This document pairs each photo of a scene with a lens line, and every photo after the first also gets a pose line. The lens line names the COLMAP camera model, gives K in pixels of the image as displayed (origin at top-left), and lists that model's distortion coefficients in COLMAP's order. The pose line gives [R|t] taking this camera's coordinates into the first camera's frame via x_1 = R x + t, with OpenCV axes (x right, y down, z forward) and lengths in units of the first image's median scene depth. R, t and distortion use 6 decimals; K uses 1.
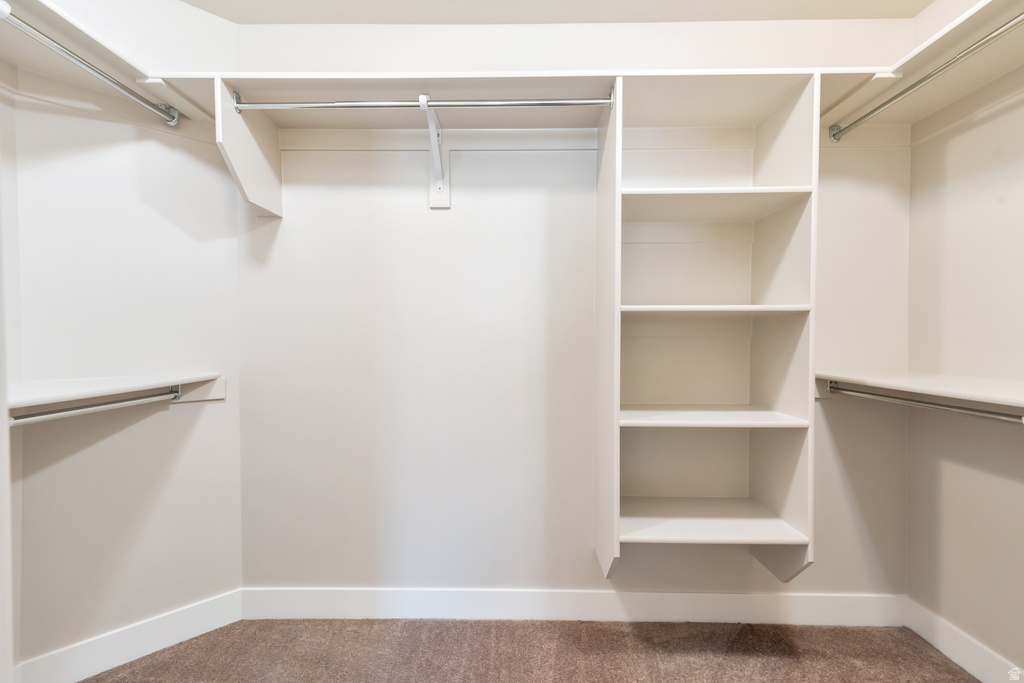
lens RADIAL K [[461.3, 0, 509.1], [0, 461.3, 341.2], [0, 0, 1]] dist [0.014353, -0.000637]
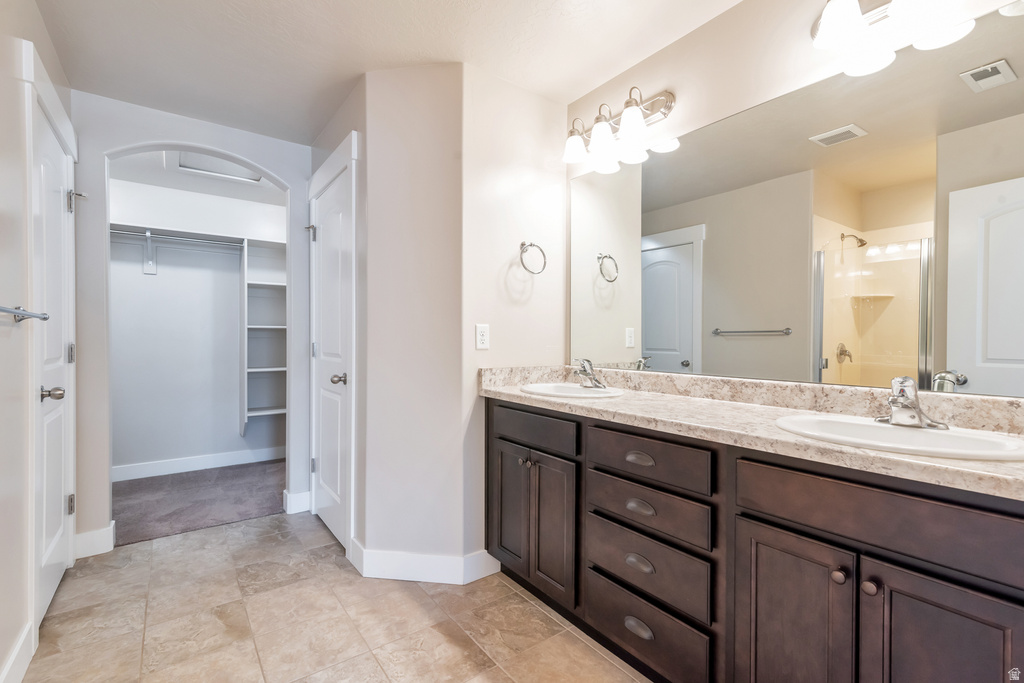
lens RADIAL K [[461.3, 0, 507.5], [0, 461.3, 345.0], [0, 0, 1]] dist [0.014353, -0.000637]
pose [[0.801642, -0.006777, 0.597766, -0.135400], [0.002882, 0.999968, 0.007473, 0.014169], [-0.597798, -0.004268, 0.801636, -1.840516]]
